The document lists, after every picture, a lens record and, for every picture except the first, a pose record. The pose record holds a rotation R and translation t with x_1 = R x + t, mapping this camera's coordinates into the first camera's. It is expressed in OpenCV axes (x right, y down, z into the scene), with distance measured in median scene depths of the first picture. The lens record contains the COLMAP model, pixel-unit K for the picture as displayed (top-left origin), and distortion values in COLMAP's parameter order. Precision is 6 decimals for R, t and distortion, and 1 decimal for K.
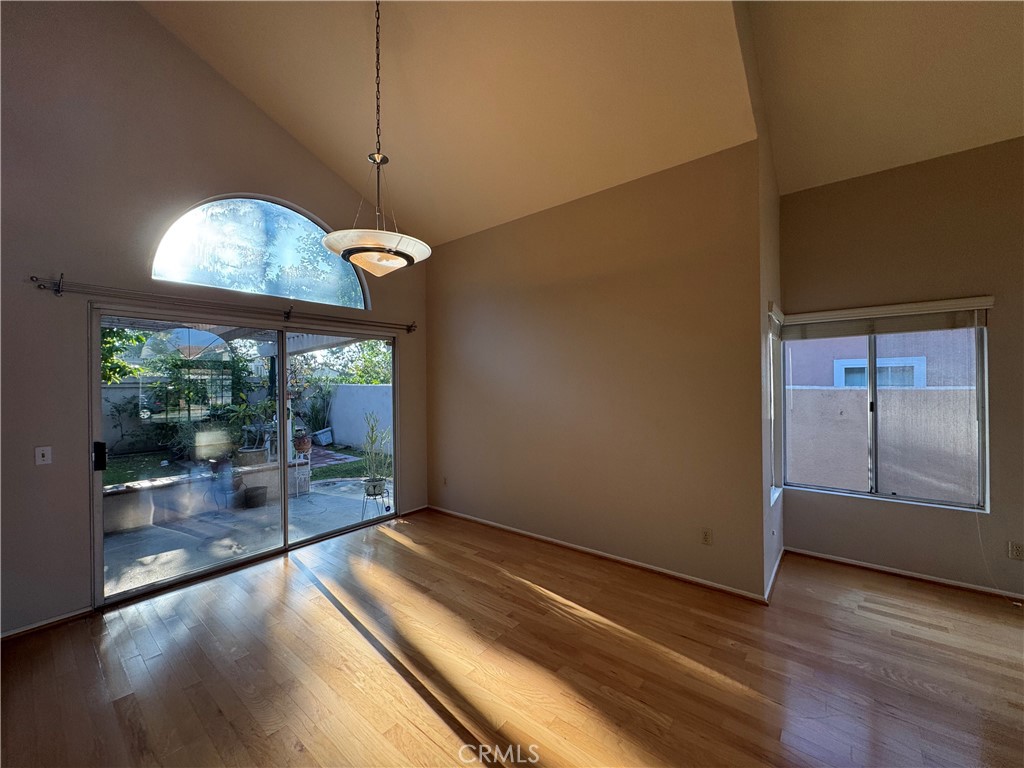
lens RADIAL K [[407.1, 0, 508.0], [0, 407.1, 384.0], [0, 0, 1]] dist [-0.005510, 0.000314]
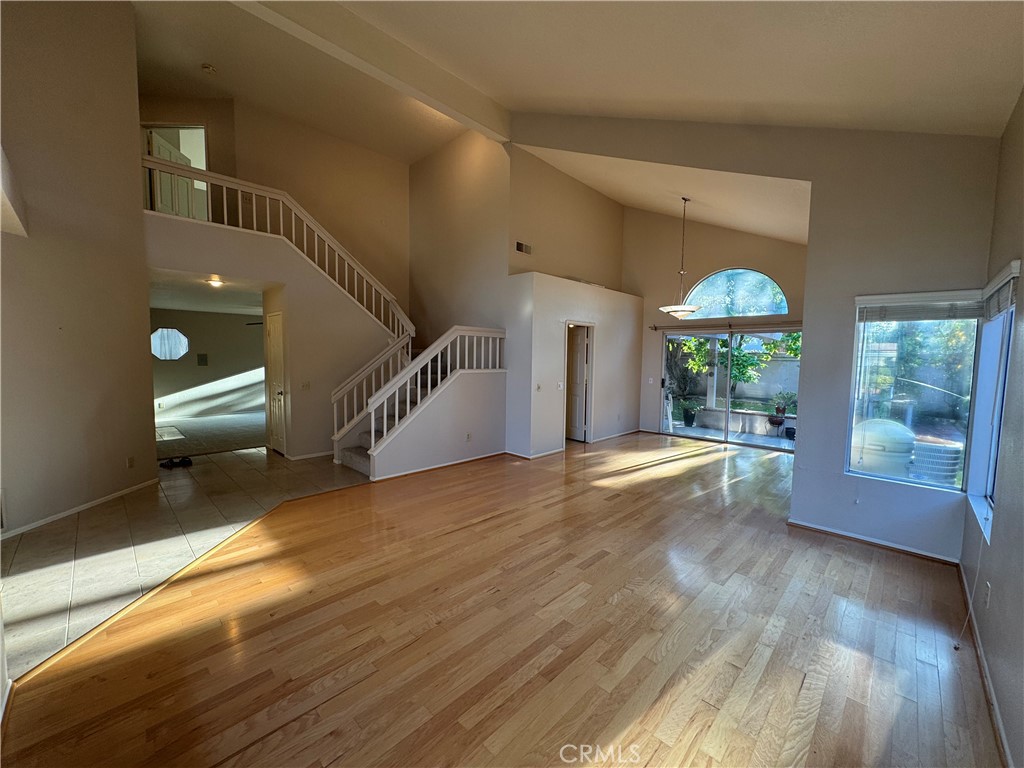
lens RADIAL K [[407.1, 0, 509.4], [0, 407.1, 384.2], [0, 0, 1]] dist [-0.005510, 0.000314]
pose [[-0.091633, 0.079163, -0.992641, 1.243867], [-0.013023, 0.996655, 0.080685, -0.025324], [0.995708, 0.020321, -0.090296, 0.088637]]
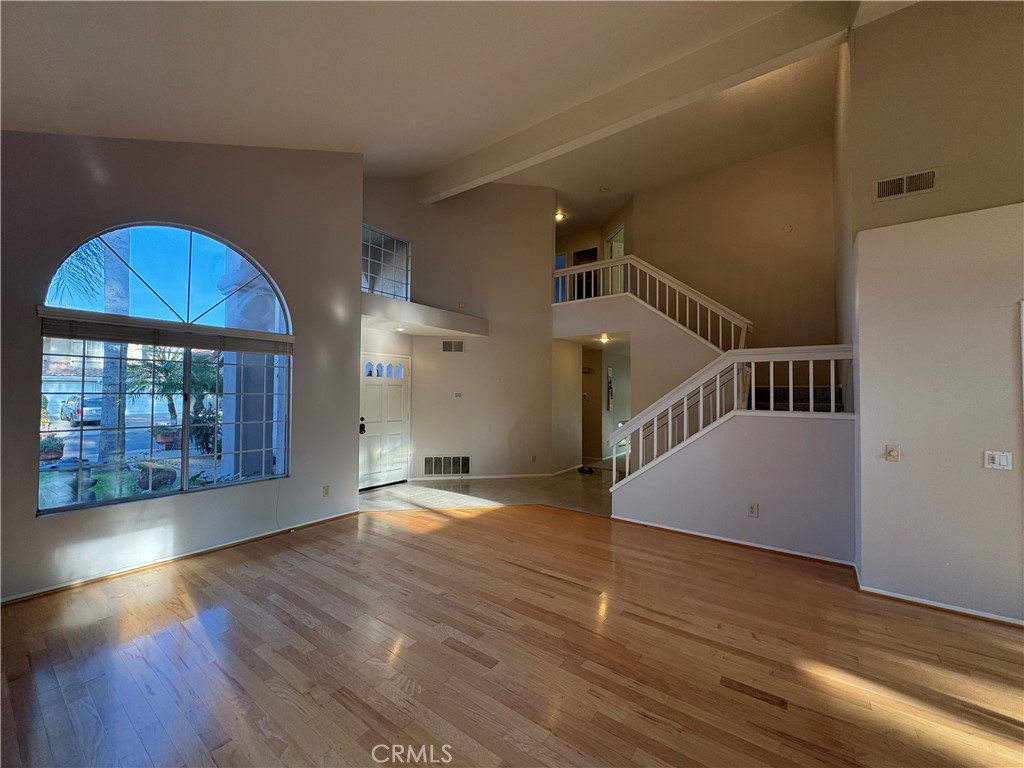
lens RADIAL K [[407.1, 0, 512.3], [0, 407.1, 384.0], [0, 0, 1]] dist [-0.005510, 0.000314]
pose [[-0.998572, 0.000685, -0.053415, 0.550701], [0.001894, 0.999743, -0.022592, -0.005999], [0.053386, -0.022661, -0.998317, 0.696579]]
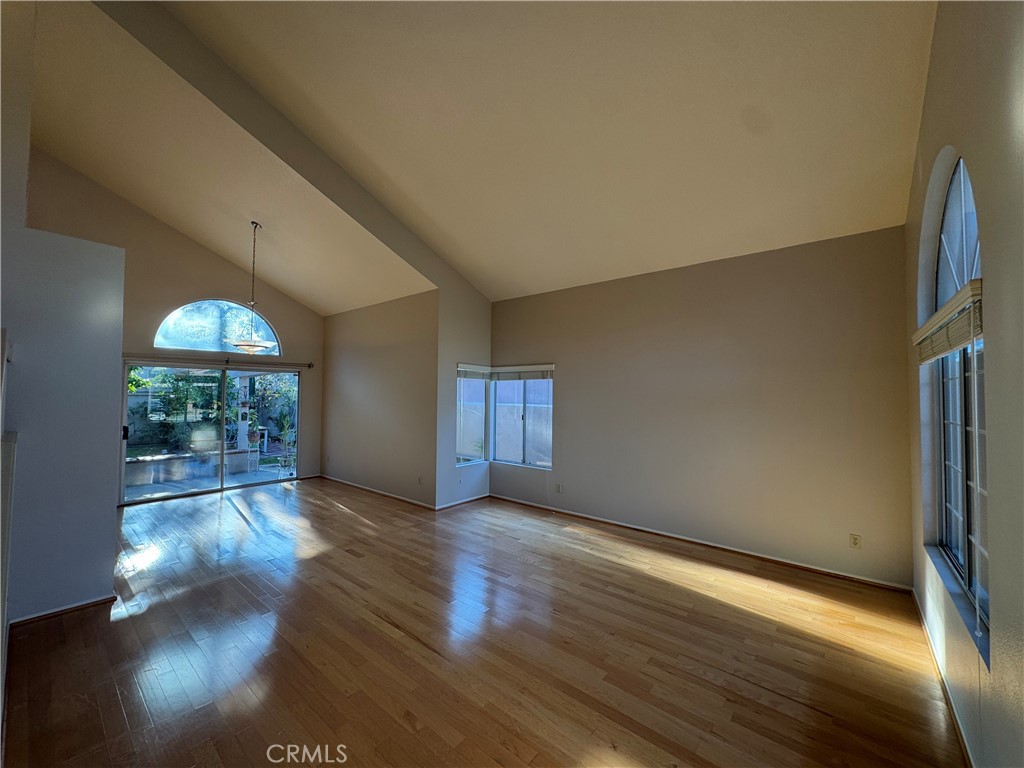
lens RADIAL K [[407.1, 0, 511.2], [0, 407.1, 383.3], [0, 0, 1]] dist [-0.005510, 0.000314]
pose [[0.999728, 0.018815, -0.013787, 0.617993], [-0.019184, 0.999446, -0.027178, -0.037037], [0.013268, 0.027435, 0.999536, -0.657574]]
